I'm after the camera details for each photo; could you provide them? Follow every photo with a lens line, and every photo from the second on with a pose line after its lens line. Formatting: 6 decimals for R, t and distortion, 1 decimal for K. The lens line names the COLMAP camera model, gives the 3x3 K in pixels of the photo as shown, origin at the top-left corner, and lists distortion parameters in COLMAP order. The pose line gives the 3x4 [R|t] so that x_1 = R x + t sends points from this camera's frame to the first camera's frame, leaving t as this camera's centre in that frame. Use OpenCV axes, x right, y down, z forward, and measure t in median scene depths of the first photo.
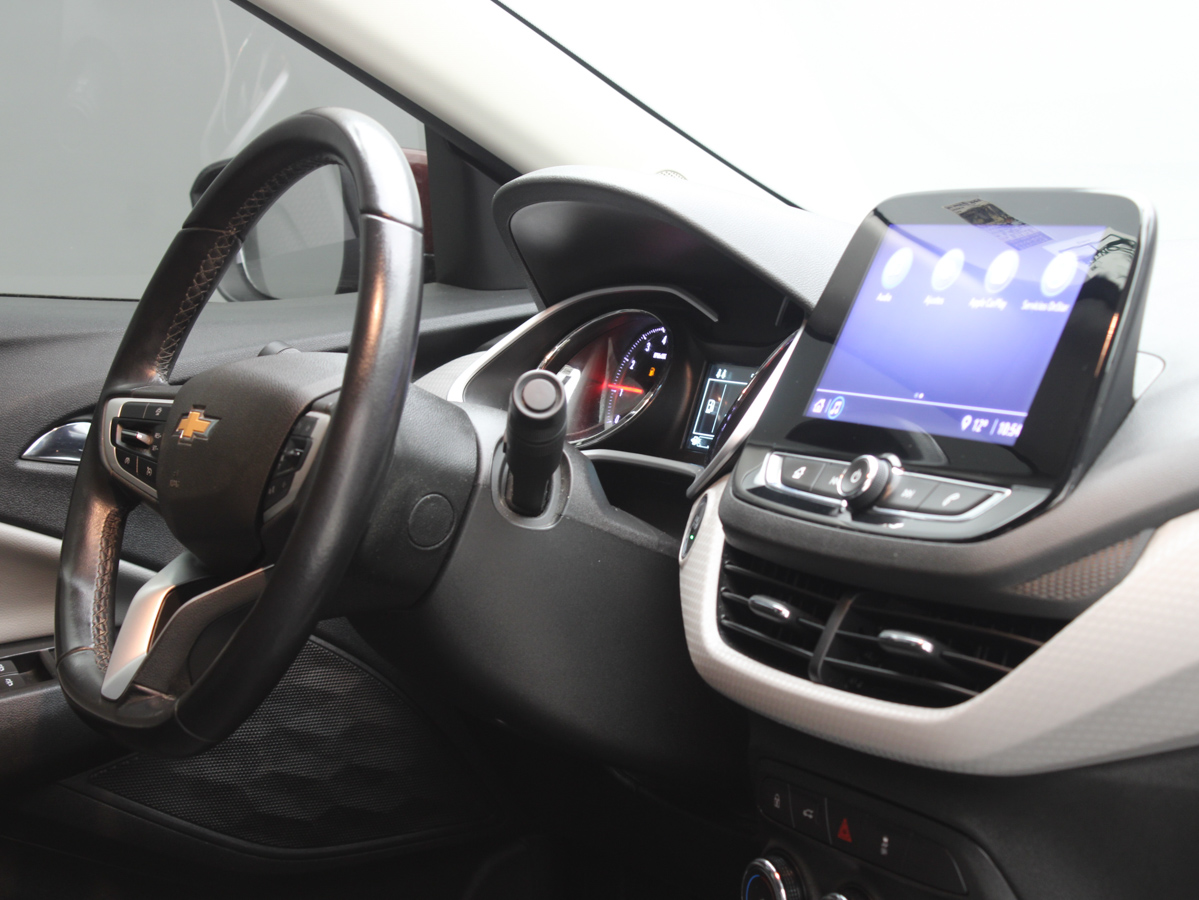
lens RADIAL K [[2578.8, 0, 599.5], [0, 2578.8, 450.0], [0, 0, 1]] dist [0.027823, 0.287183]
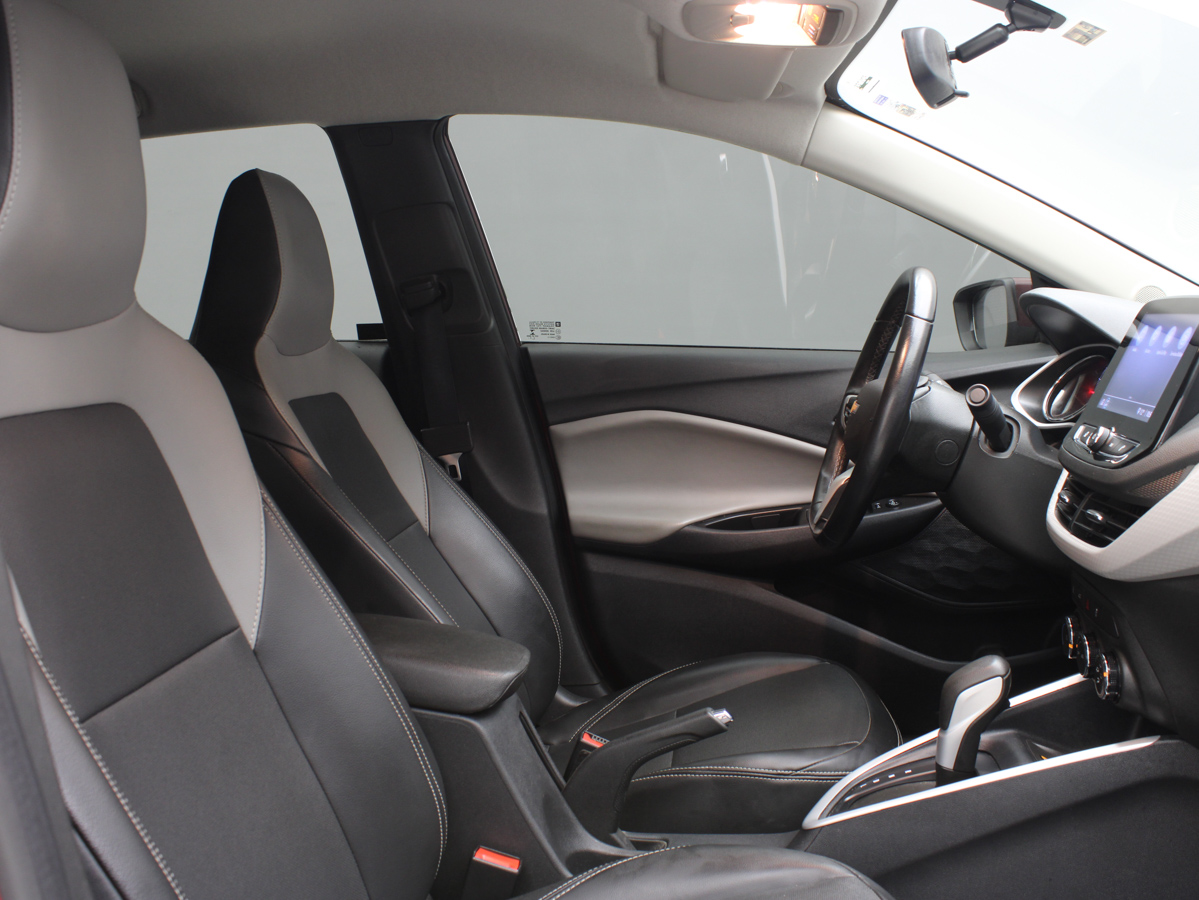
lens RADIAL K [[1234.2, 0, 599.5], [0, 1234.2, 450.0], [0, 0, 1]] dist [-0.137071, 0.137020]
pose [[0.823806, 0.033860, -0.565860, 0.306509], [-0.019975, 0.999328, 0.030718, -0.000568], [0.566520, -0.014003, 0.823929, -0.032140]]
